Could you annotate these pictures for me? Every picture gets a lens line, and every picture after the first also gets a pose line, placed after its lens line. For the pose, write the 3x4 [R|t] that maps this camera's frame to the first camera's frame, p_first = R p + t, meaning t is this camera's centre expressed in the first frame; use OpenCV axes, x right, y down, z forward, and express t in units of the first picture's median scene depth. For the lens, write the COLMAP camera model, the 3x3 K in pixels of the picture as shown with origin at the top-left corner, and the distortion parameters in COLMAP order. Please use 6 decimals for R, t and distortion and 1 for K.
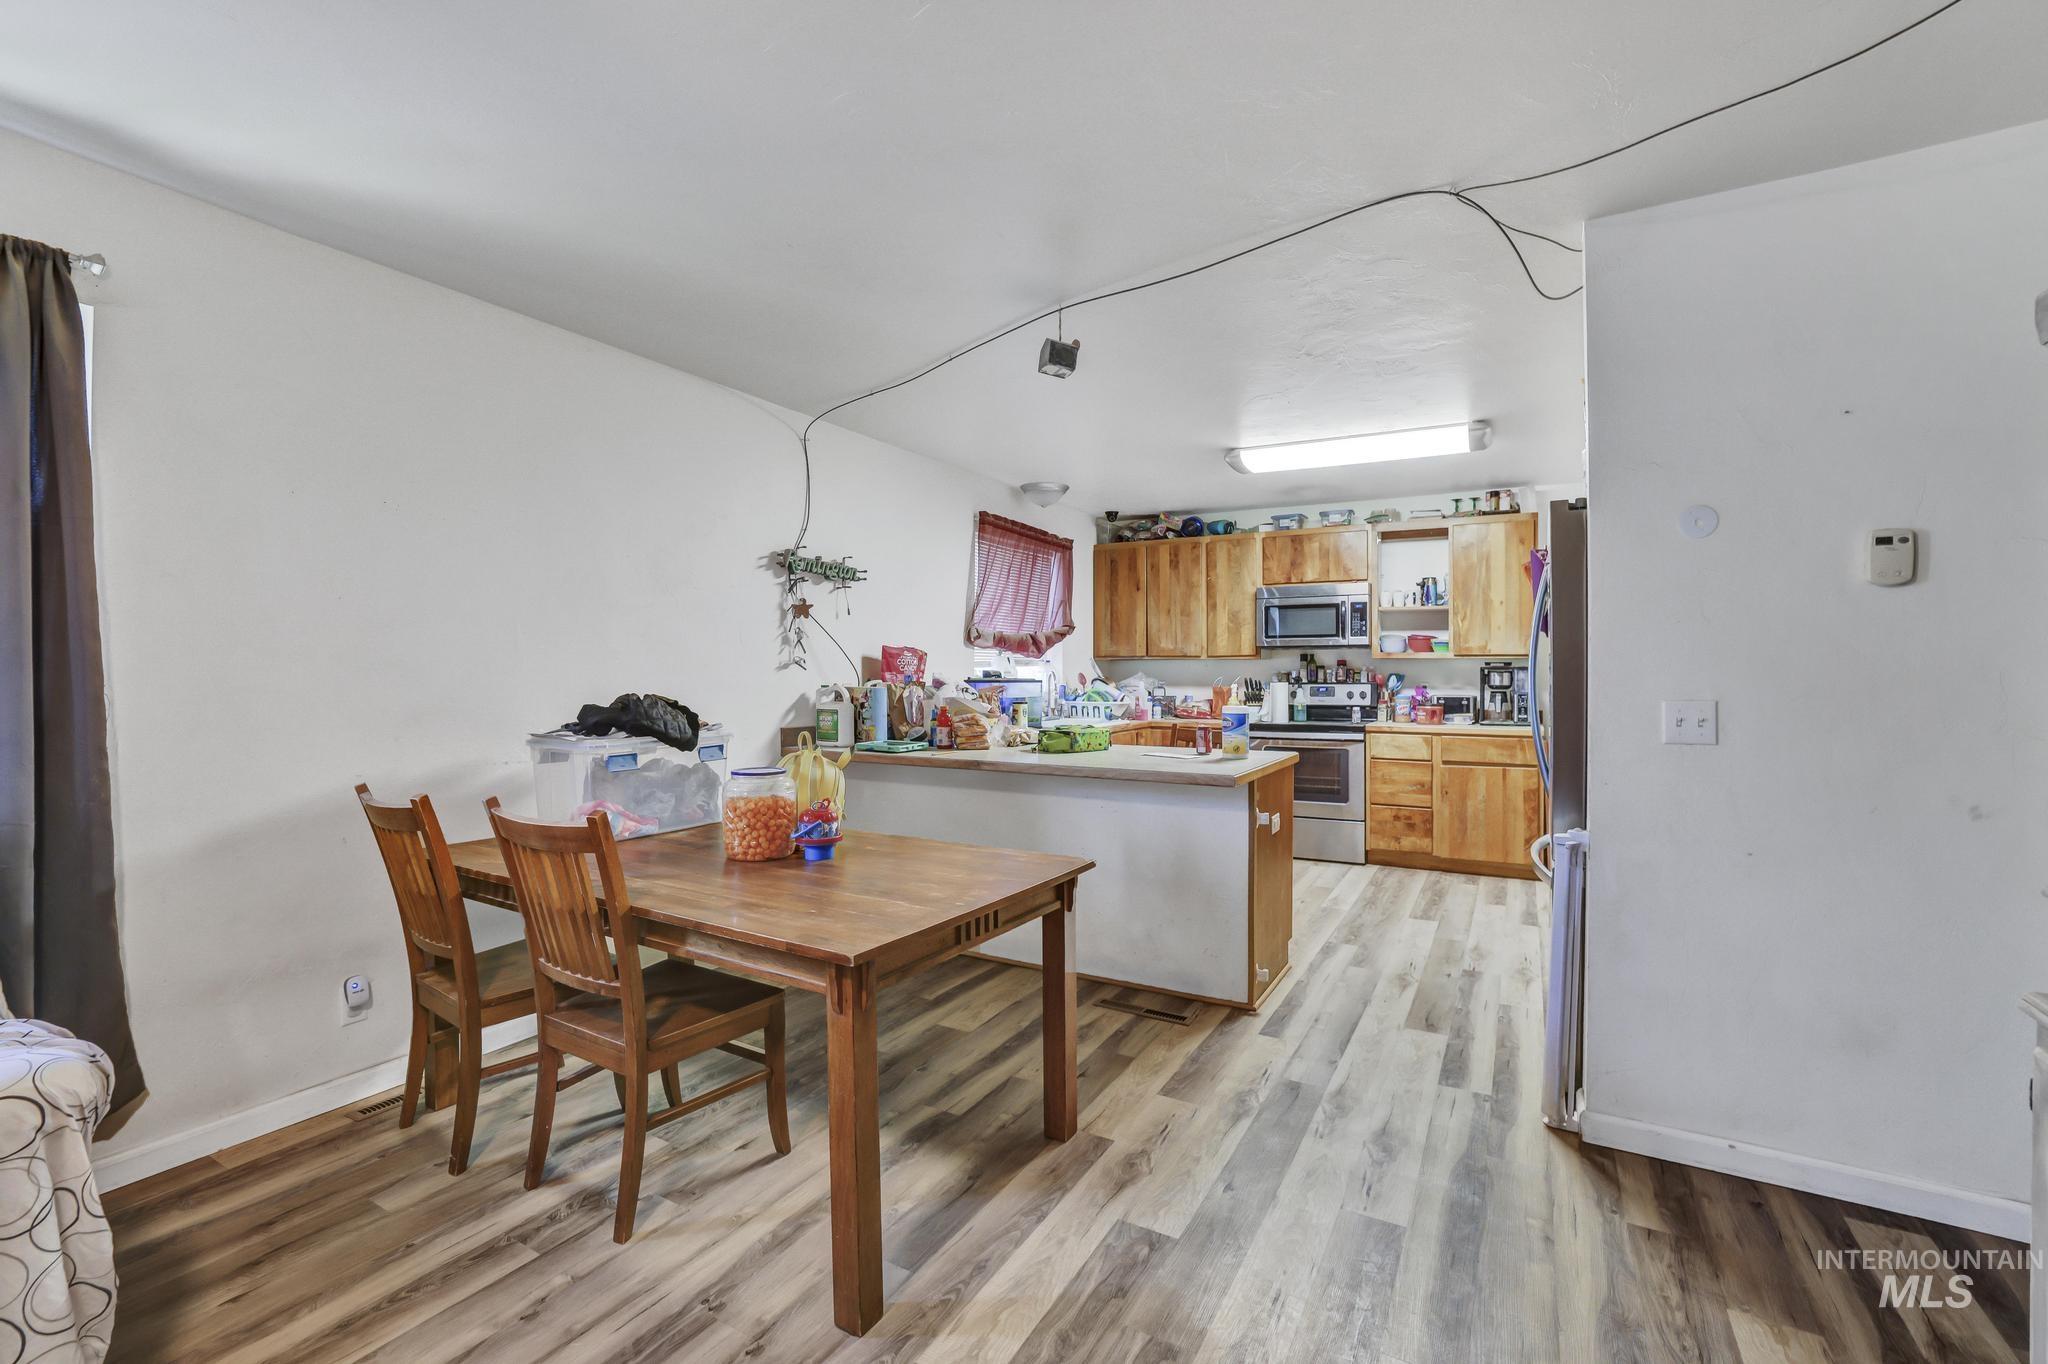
lens RADIAL K [[892.3, 0, 997.1], [0, 892.3, 668.2], [0, 0, 1]] dist [-0.027683, 0.009598]
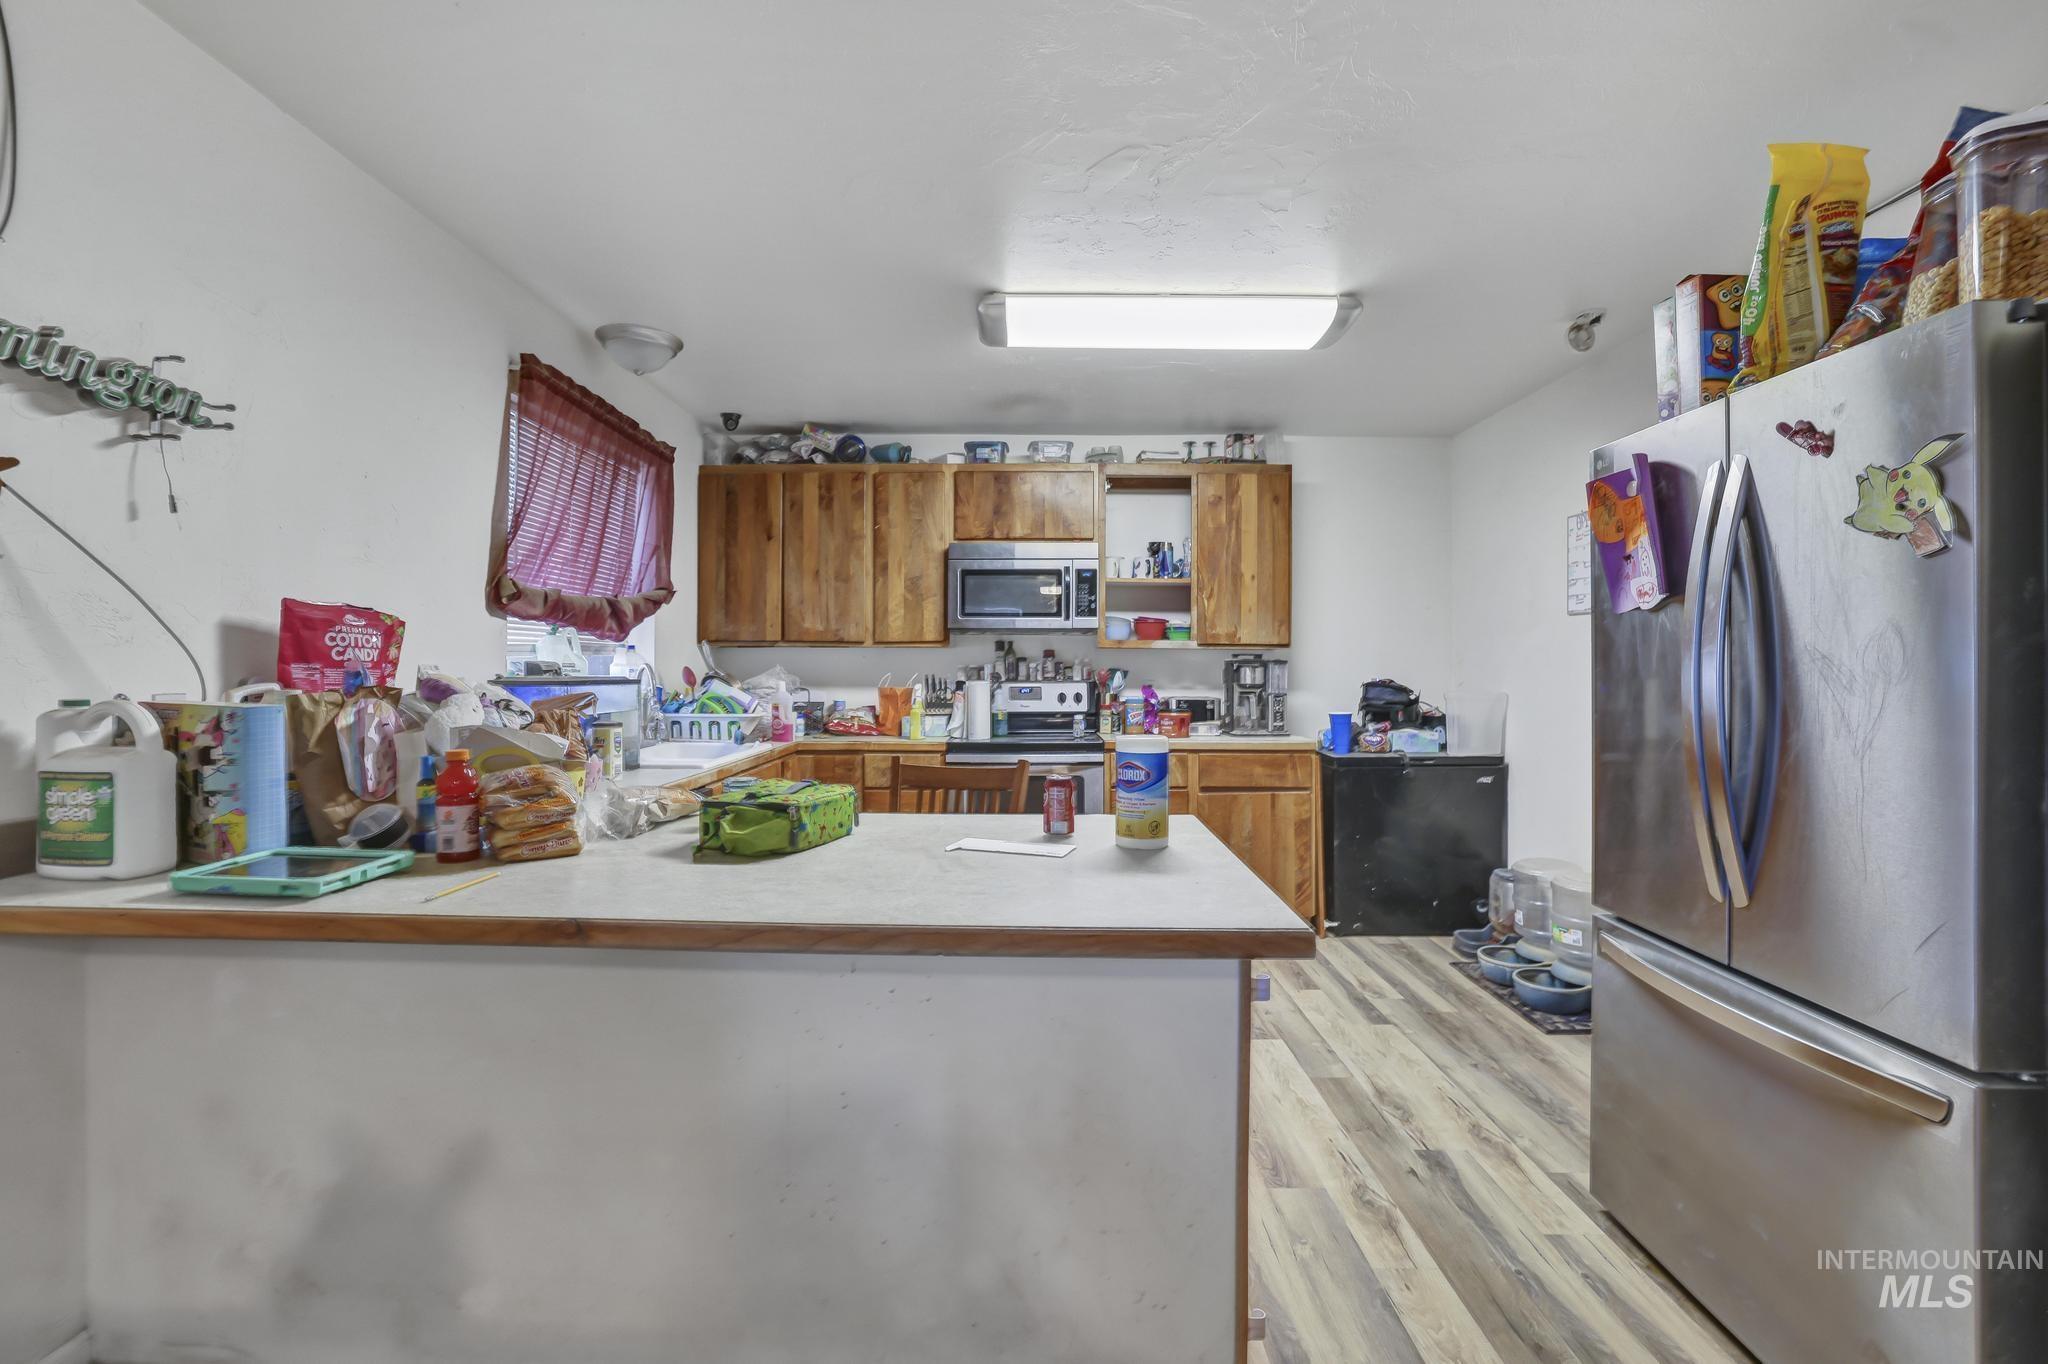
lens RADIAL K [[913.5, 0, 938.2], [0, 913.5, 663.9], [0, 0, 1]] dist [-0.029877, 0.011799]
pose [[0.893813, 0.004389, 0.448418, -0.037563], [-0.006534, 0.999973, 0.003236, 0.000903], [-0.448392, -0.005822, 0.893818, 0.415829]]
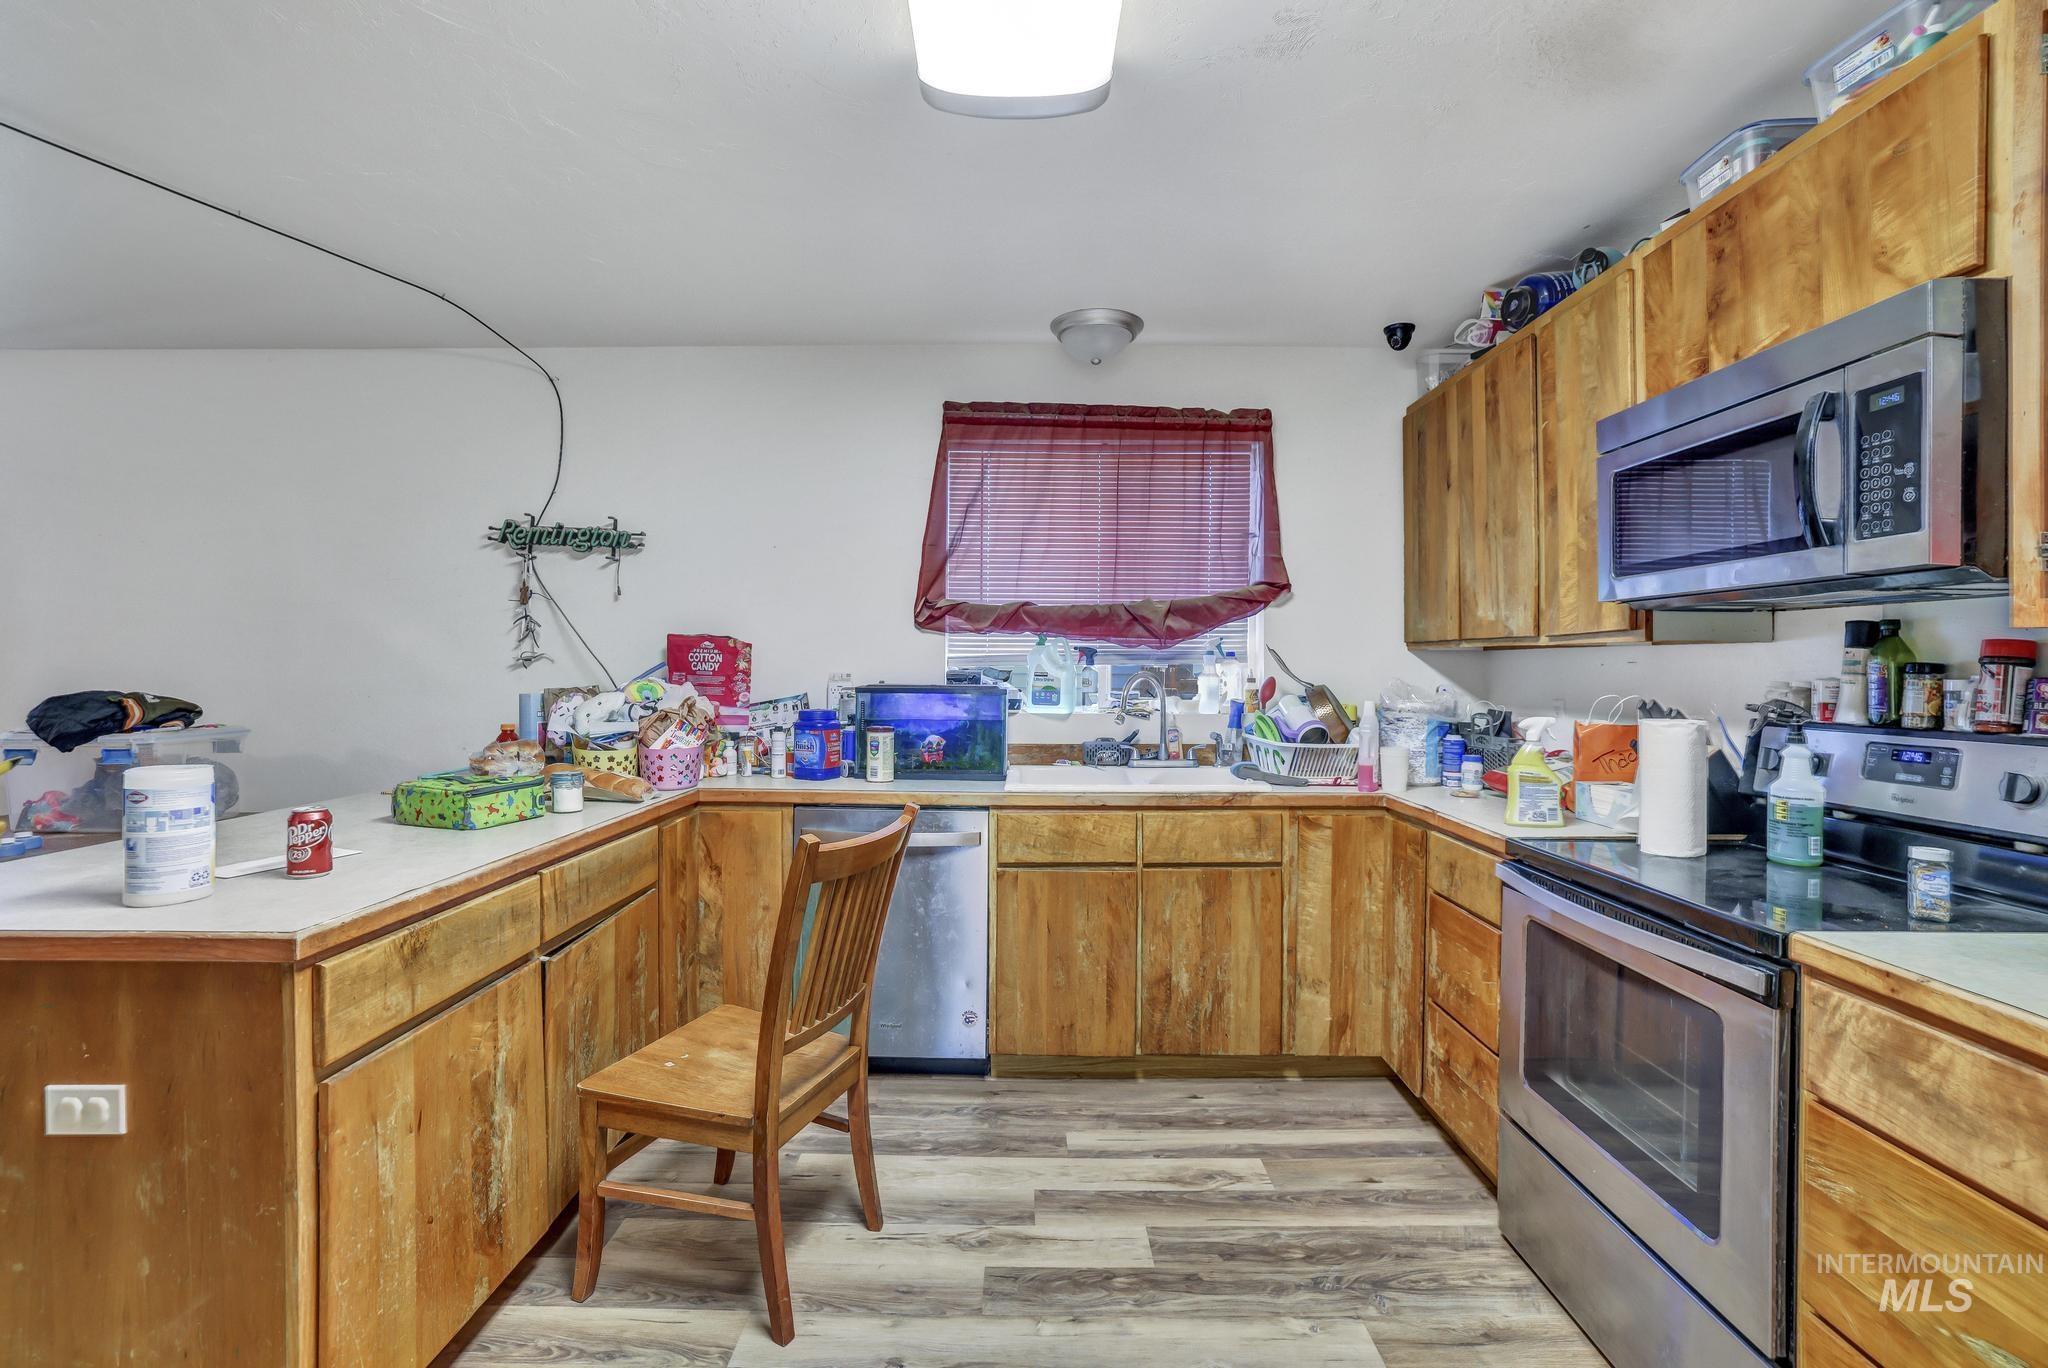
lens RADIAL K [[892.3, 0, 1022.9], [0, 892.3, 665.9], [0, 0, 1]] dist [-0.027683, 0.009598]
pose [[0.502700, 0.001247, -0.864460, 0.521459], [-0.002616, 0.999997, -0.000078, -0.001193], [0.864457, 0.002301, 0.502702, 0.747371]]
